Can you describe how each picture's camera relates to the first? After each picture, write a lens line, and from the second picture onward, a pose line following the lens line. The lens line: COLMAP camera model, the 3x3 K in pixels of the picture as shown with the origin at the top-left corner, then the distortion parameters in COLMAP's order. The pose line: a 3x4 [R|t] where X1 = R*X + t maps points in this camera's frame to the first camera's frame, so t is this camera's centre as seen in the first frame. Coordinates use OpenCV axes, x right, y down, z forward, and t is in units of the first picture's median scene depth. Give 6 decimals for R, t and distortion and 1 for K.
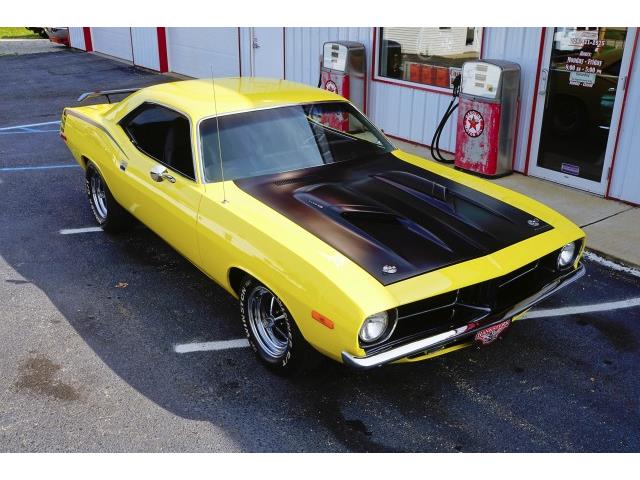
lens RADIAL K [[632.2, 0, 320.0], [0, 632.2, 240.0], [0, 0, 1]] dist [-0.011278, 0.021121]
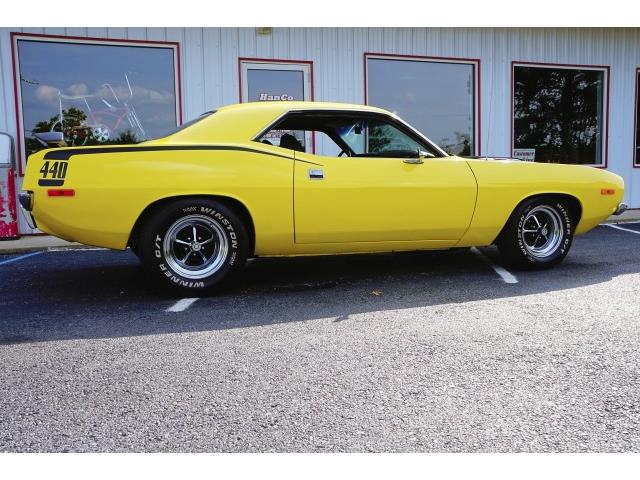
lens RADIAL K [[594.9, 0, 320.0], [0, 594.9, 240.0], [0, 0, 1]] dist [-0.023681, 0.002754]
pose [[0.316607, -0.121527, 0.940740, -1.135148], [0.361117, 0.932520, -0.001069, -0.024011], [-0.877129, 0.340055, 0.339128, 0.754206]]
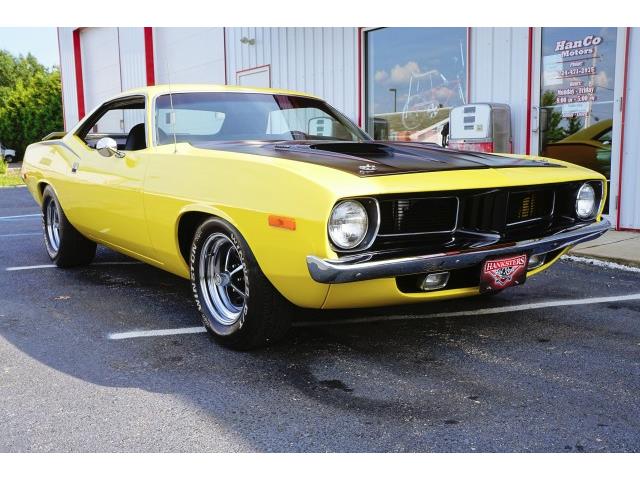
lens RADIAL K [[632.2, 0, 320.0], [0, 632.2, 240.0], [0, 0, 1]] dist [-0.011278, 0.021121]
pose [[0.999695, -0.024390, 0.003941, 0.029501], [0.024630, 0.971331, -0.236450, 0.206945], [0.001939, 0.236475, 0.971636, 0.164514]]
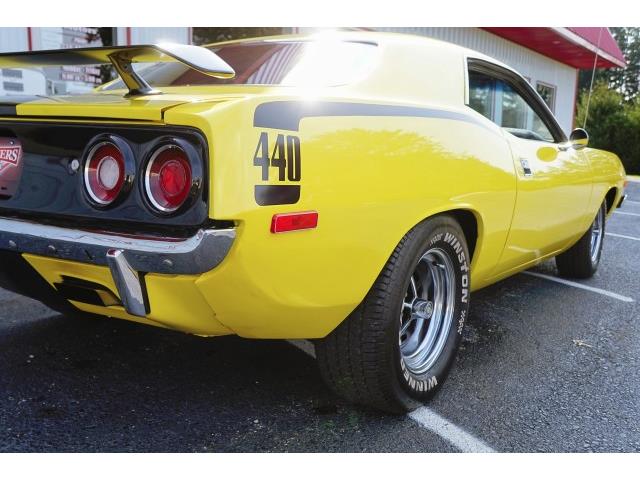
lens RADIAL K [[632.2, 0, 320.0], [0, 632.2, 240.0], [0, 0, 1]] dist [-0.011278, 0.021121]
pose [[-0.304480, -0.172856, 0.936703, -0.803928], [0.313814, 0.910290, 0.269988, -0.265398], [-0.899340, 0.376156, -0.222920, 1.331936]]
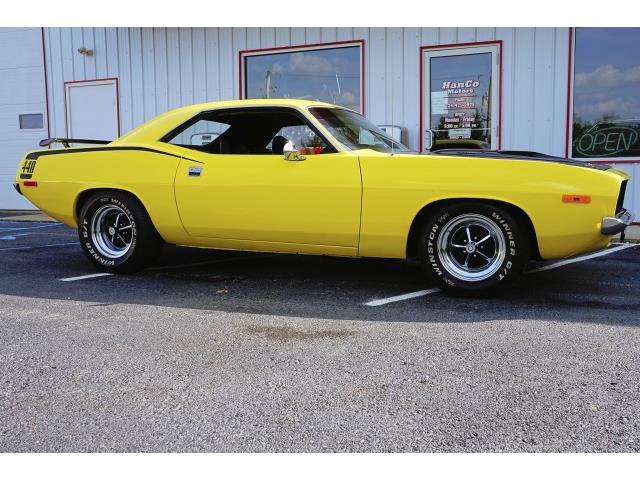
lens RADIAL K [[632.2, 0, 320.0], [0, 632.2, 240.0], [0, 0, 1]] dist [-0.011278, 0.021121]
pose [[0.871247, -0.069512, 0.485899, -0.628777], [0.194911, 0.957523, -0.212506, 0.224108], [-0.450488, 0.279852, 0.847787, 0.151254]]
